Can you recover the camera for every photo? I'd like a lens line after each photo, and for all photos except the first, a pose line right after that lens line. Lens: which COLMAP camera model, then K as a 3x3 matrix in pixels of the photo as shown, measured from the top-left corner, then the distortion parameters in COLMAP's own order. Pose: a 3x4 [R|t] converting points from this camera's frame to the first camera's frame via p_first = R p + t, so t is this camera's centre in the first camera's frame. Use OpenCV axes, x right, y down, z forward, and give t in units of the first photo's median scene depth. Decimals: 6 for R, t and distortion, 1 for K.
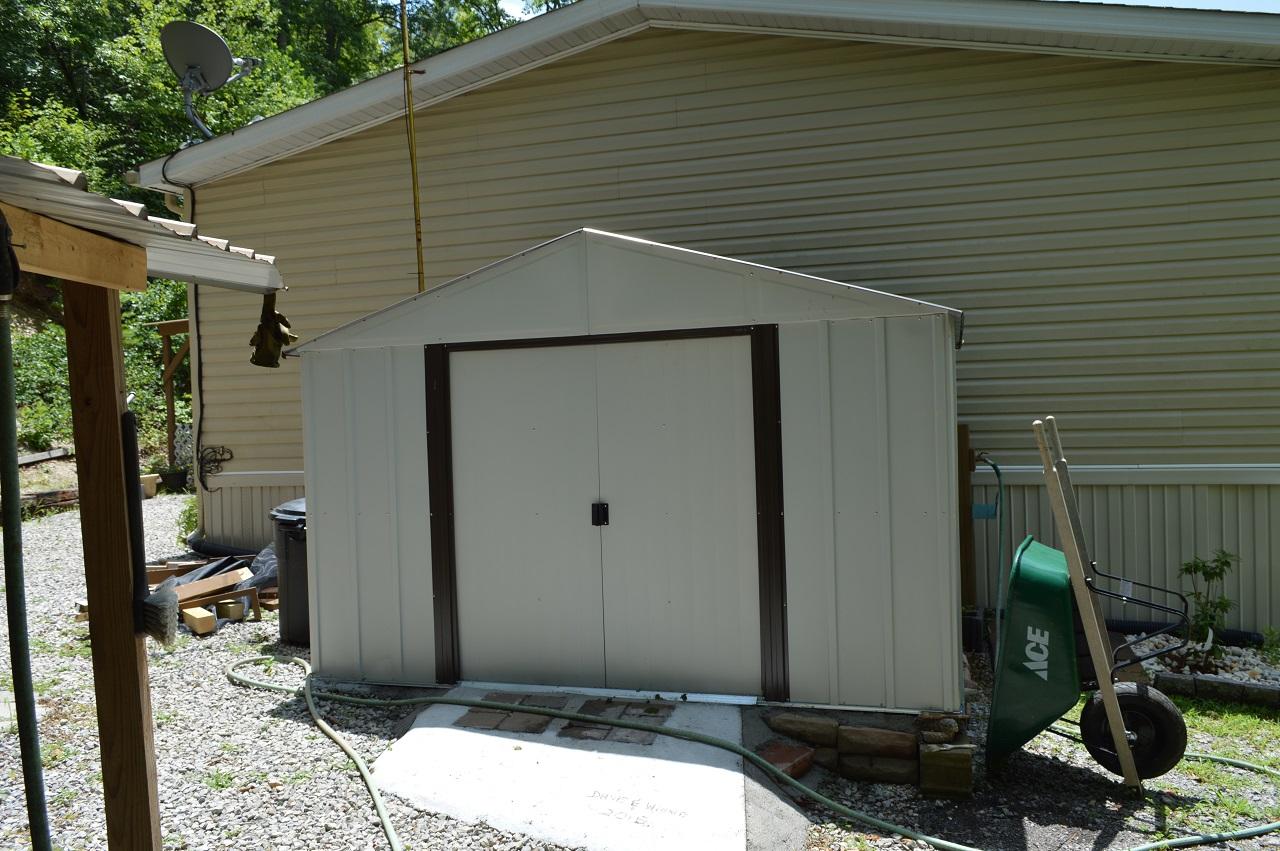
lens RADIAL K [[1013.3, 0, 638.5], [0, 1013.3, 427.6], [0, 0, 1]] dist [-0.010832, 0.002801]
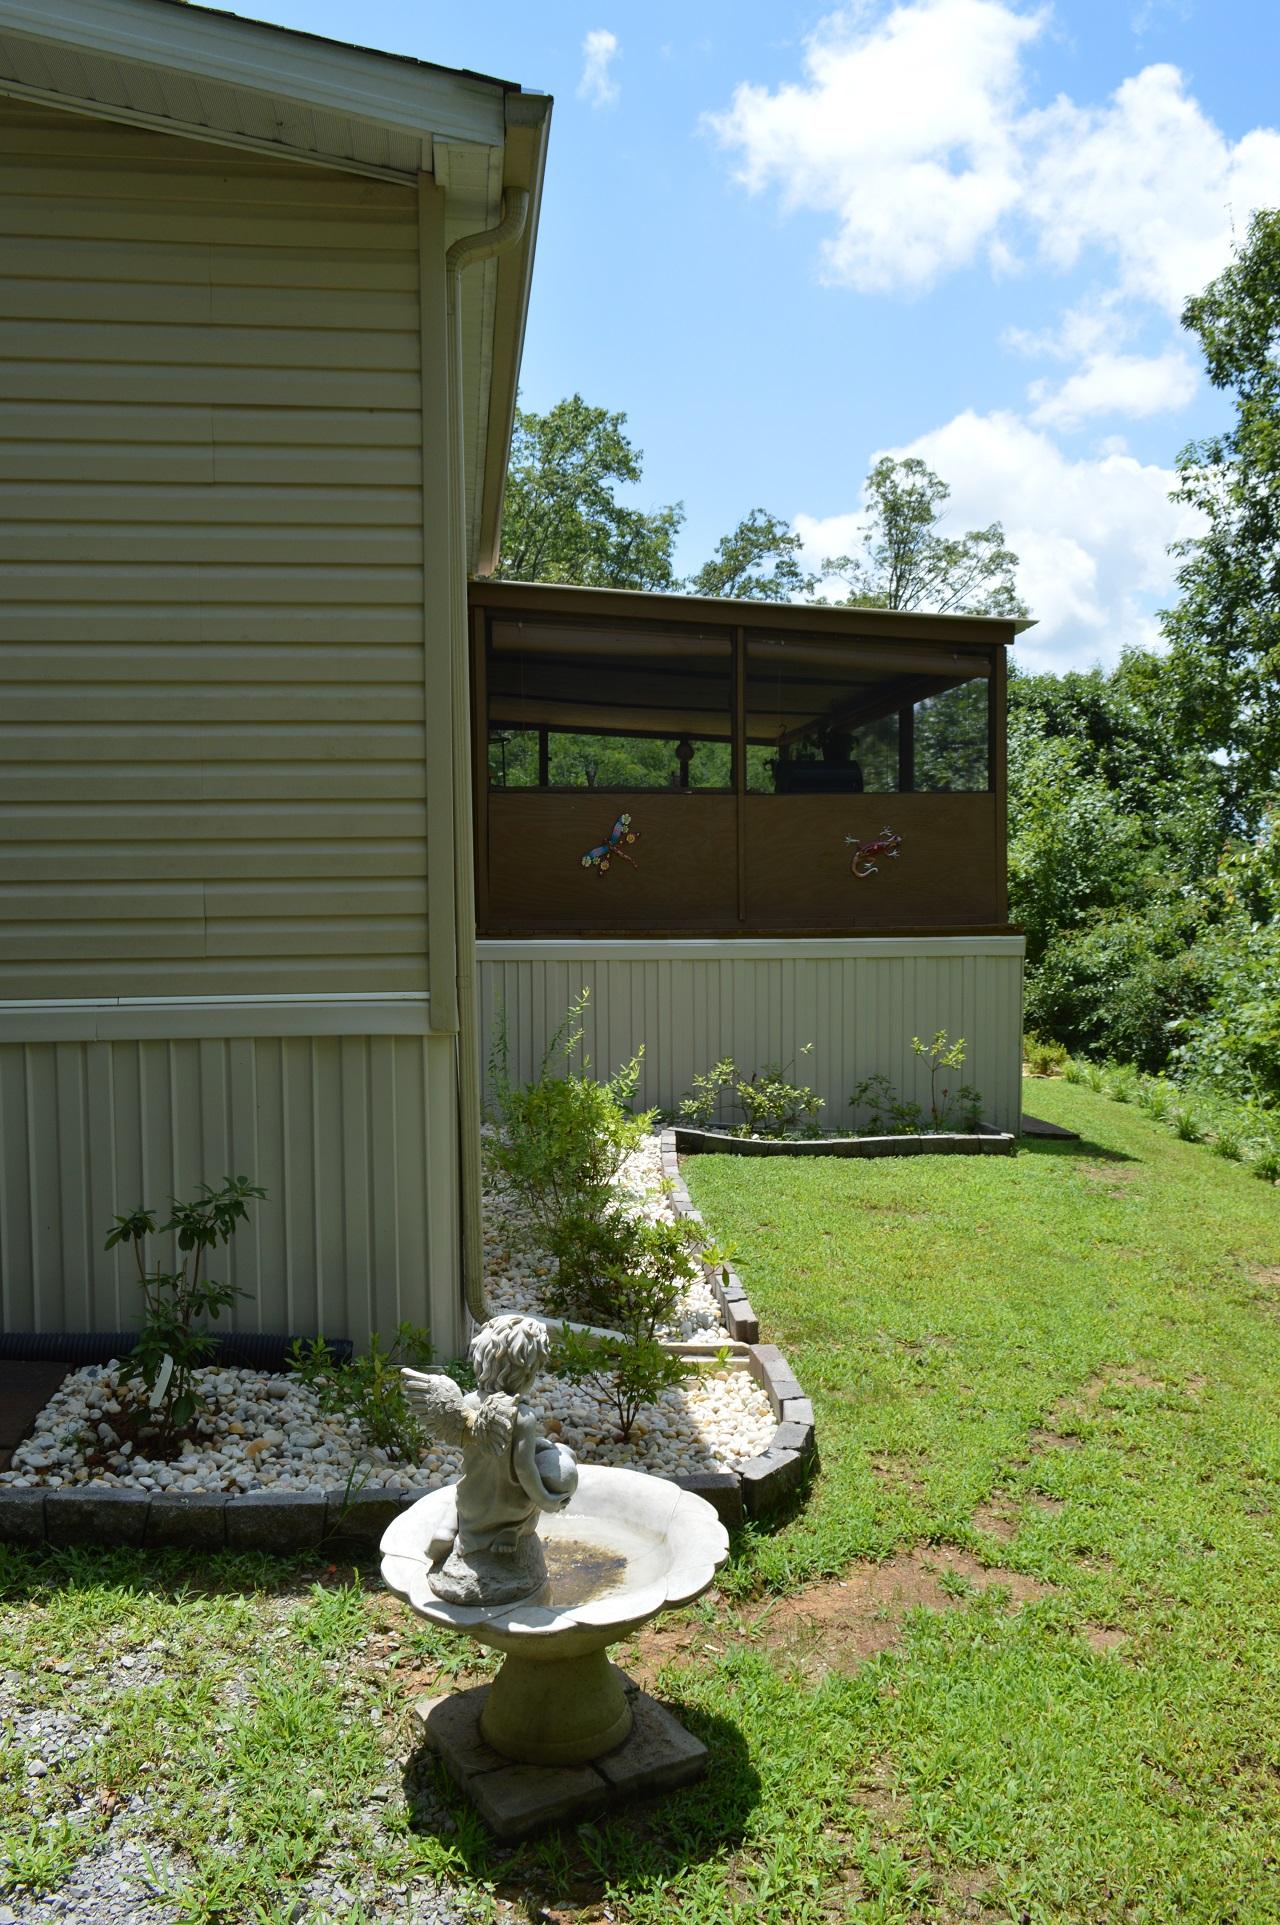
lens RADIAL K [[1524.0, 0, 642.6], [0, 1524.0, 964.3], [0, 0, 1]] dist [-0.010832, 0.002801]
pose [[0.913015, -0.002742, 0.407917, 0.437038], [-0.001110, 0.999957, 0.009205, 0.014902], [-0.407924, -0.008857, 0.912973, 0.266930]]
